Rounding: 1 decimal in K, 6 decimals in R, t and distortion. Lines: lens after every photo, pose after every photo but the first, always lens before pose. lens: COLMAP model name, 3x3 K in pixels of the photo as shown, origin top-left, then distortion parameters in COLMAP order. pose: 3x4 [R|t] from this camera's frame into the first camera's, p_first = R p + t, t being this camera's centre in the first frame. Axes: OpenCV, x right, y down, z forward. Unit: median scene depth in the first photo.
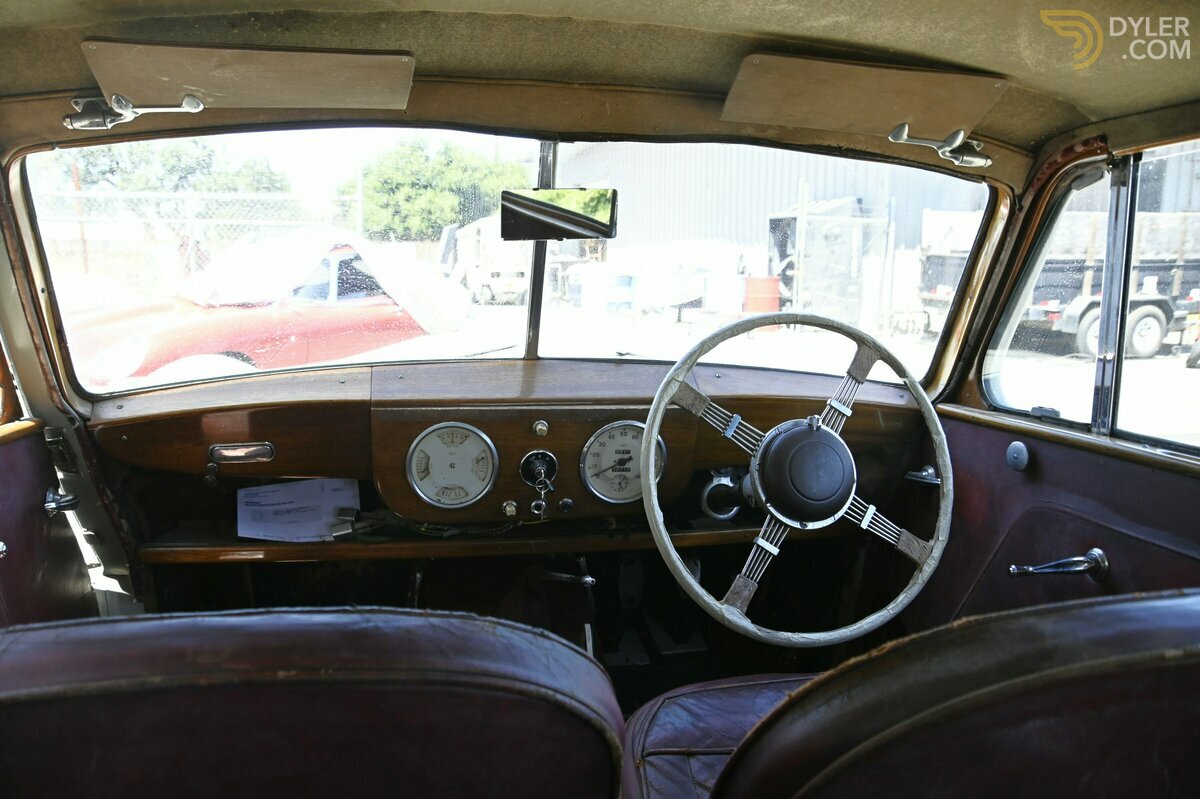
lens RADIAL K [[927.0, 0, 584.0], [0, 927.0, 430.7], [0, 0, 1]] dist [-0.132811, 0.100565]
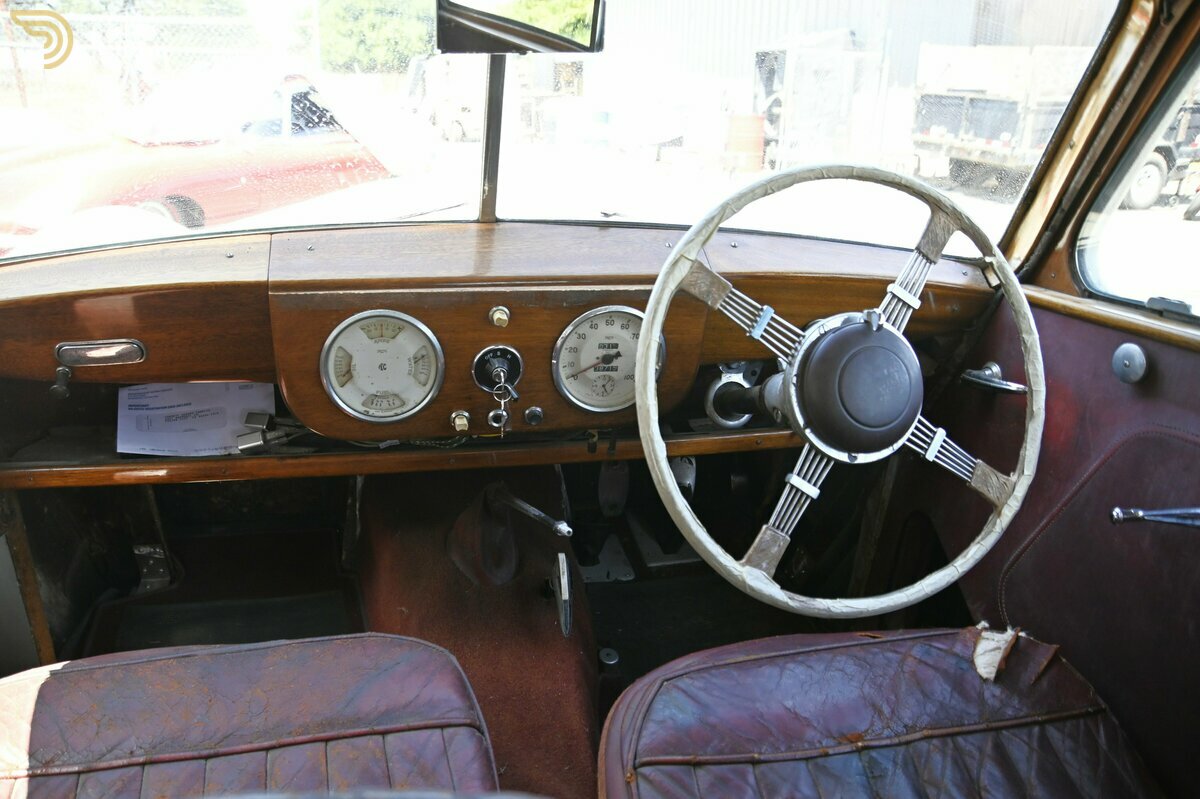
lens RADIAL K [[927.0, 0, 584.0], [0, 927.0, 430.7], [0, 0, 1]] dist [-0.132811, 0.100565]
pose [[0.999623, 0.000424, 0.027453, 0.000897], [-0.005062, 0.985588, 0.169085, -0.037322], [-0.026986, -0.169161, 0.985219, 0.240430]]
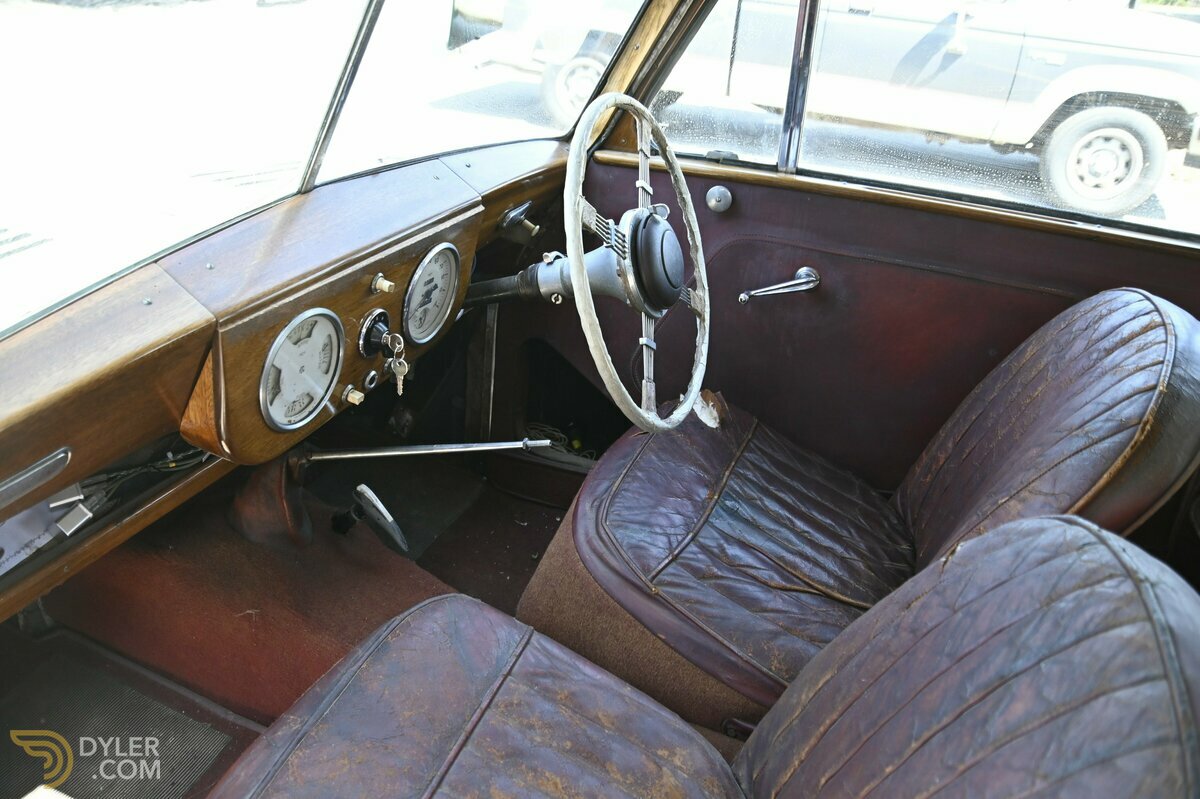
lens RADIAL K [[927.0, 0, 584.0], [0, 927.0, 430.7], [0, 0, 1]] dist [-0.132811, 0.100565]
pose [[0.562270, -0.386076, 0.731299, -0.533715], [0.091820, 0.908007, 0.408769, -0.180270], [-0.821841, -0.162691, 0.545994, 0.419363]]
